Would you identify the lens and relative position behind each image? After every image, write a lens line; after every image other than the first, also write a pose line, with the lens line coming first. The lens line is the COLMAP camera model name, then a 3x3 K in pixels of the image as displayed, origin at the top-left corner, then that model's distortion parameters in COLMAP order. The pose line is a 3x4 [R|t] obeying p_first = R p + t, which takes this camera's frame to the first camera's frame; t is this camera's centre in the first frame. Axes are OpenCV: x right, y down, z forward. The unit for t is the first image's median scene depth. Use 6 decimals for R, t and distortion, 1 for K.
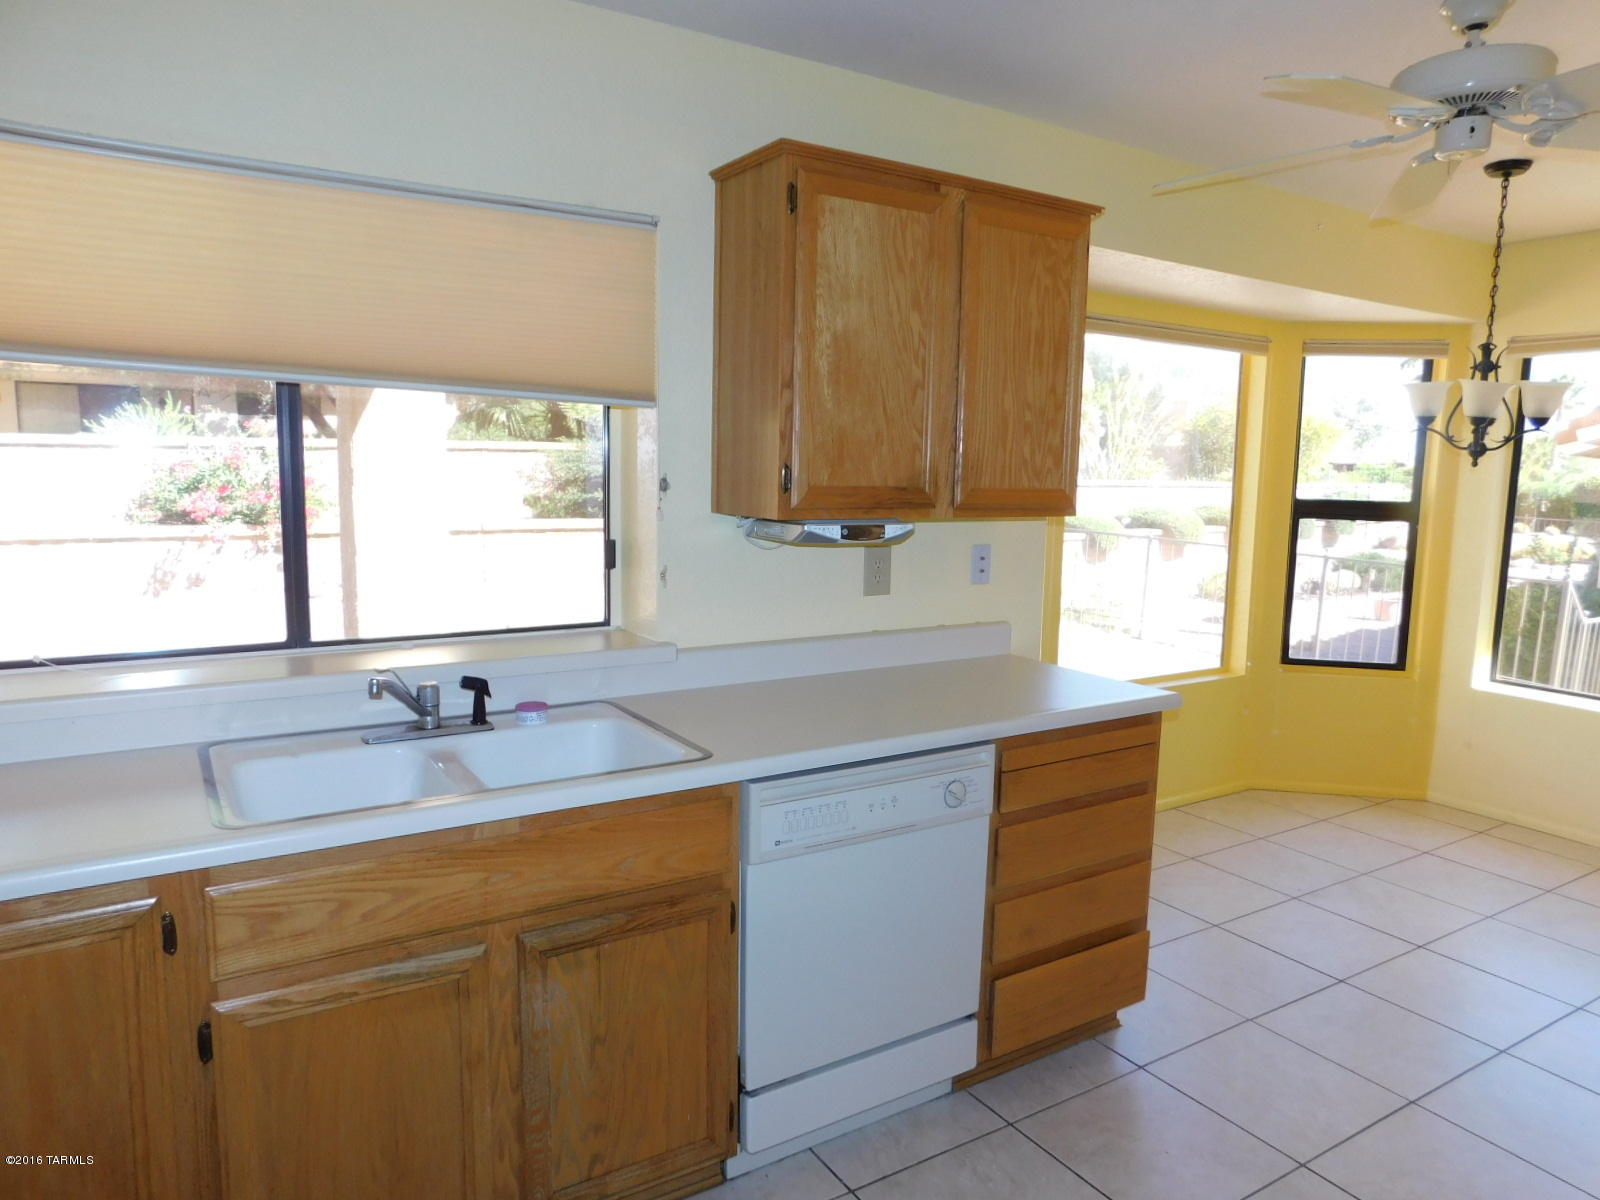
lens RADIAL K [[1059.5, 0, 803.0], [0, 1059.5, 602.9], [0, 0, 1]] dist [-0.053067, 0.001104]
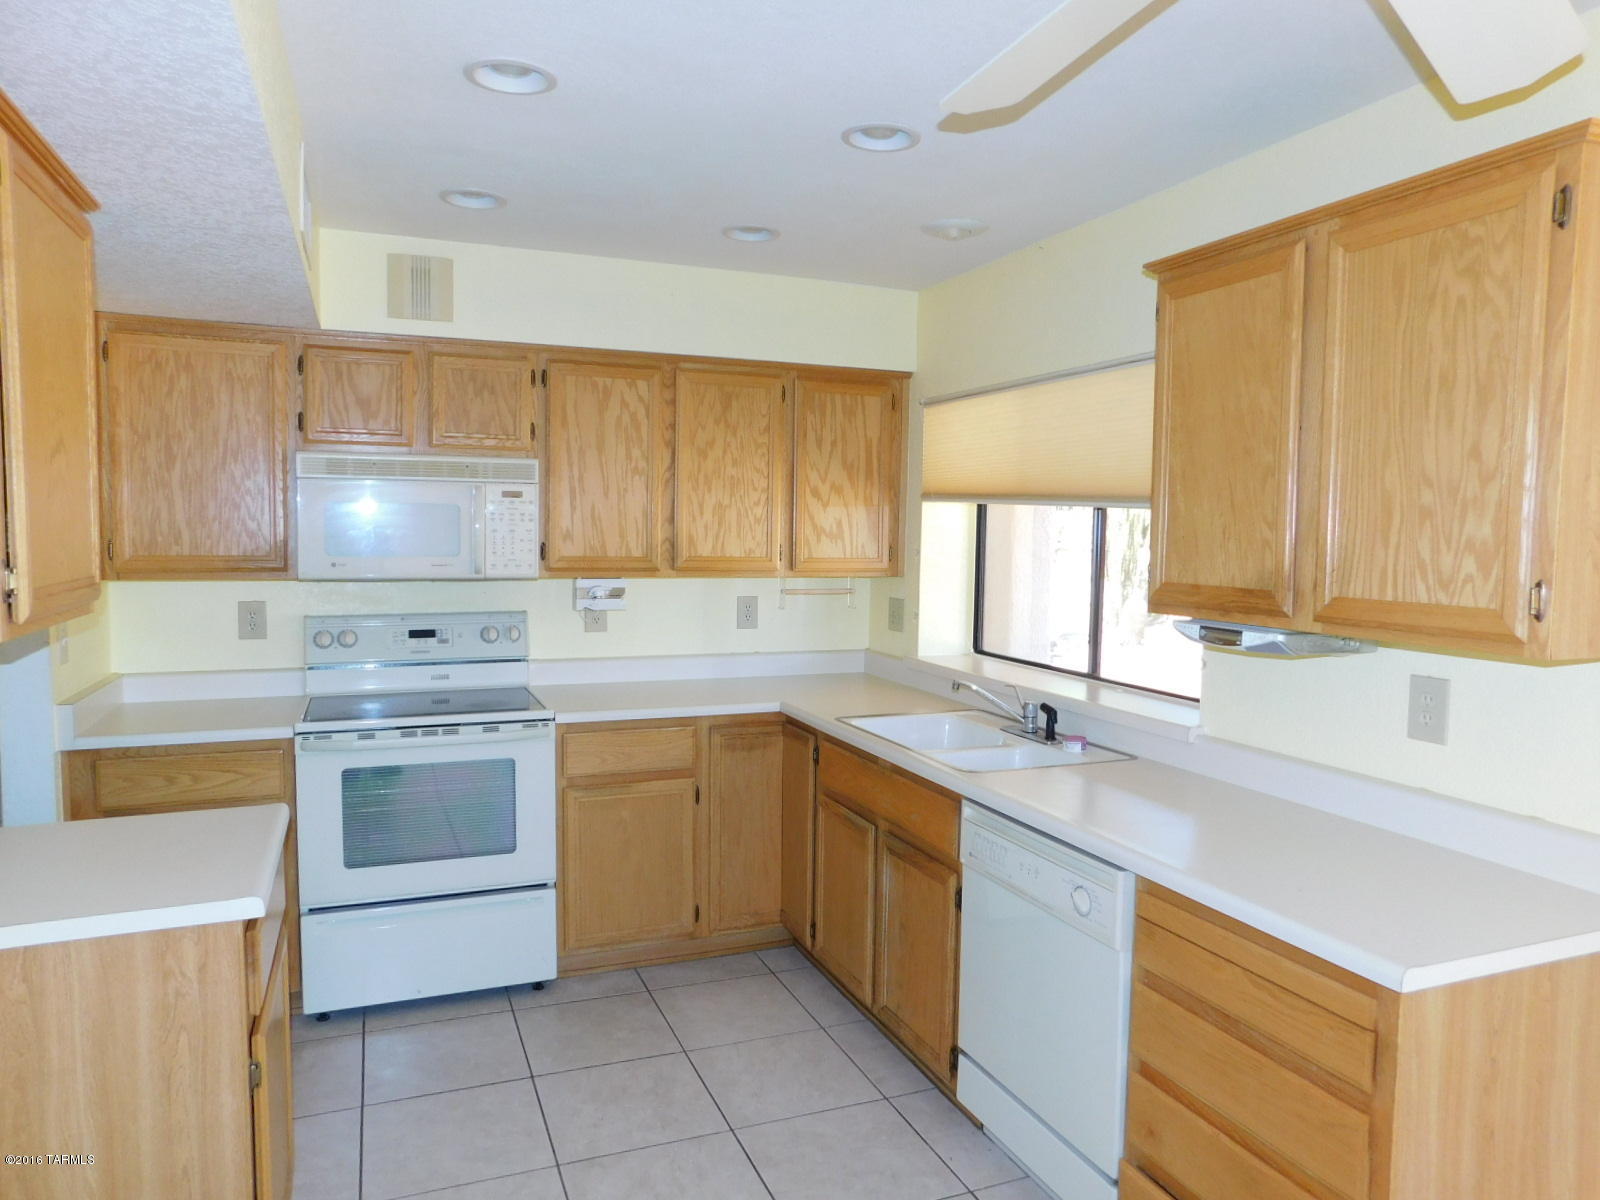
lens RADIAL K [[1059.5, 0, 800.9], [0, 1059.5, 599.9], [0, 0, 1]] dist [-0.053067, 0.001104]
pose [[-0.186971, 0.042373, -0.981451, 0.959829], [-0.149506, 0.986204, 0.071060, -0.101600], [0.970922, 0.160019, -0.178056, 0.757083]]
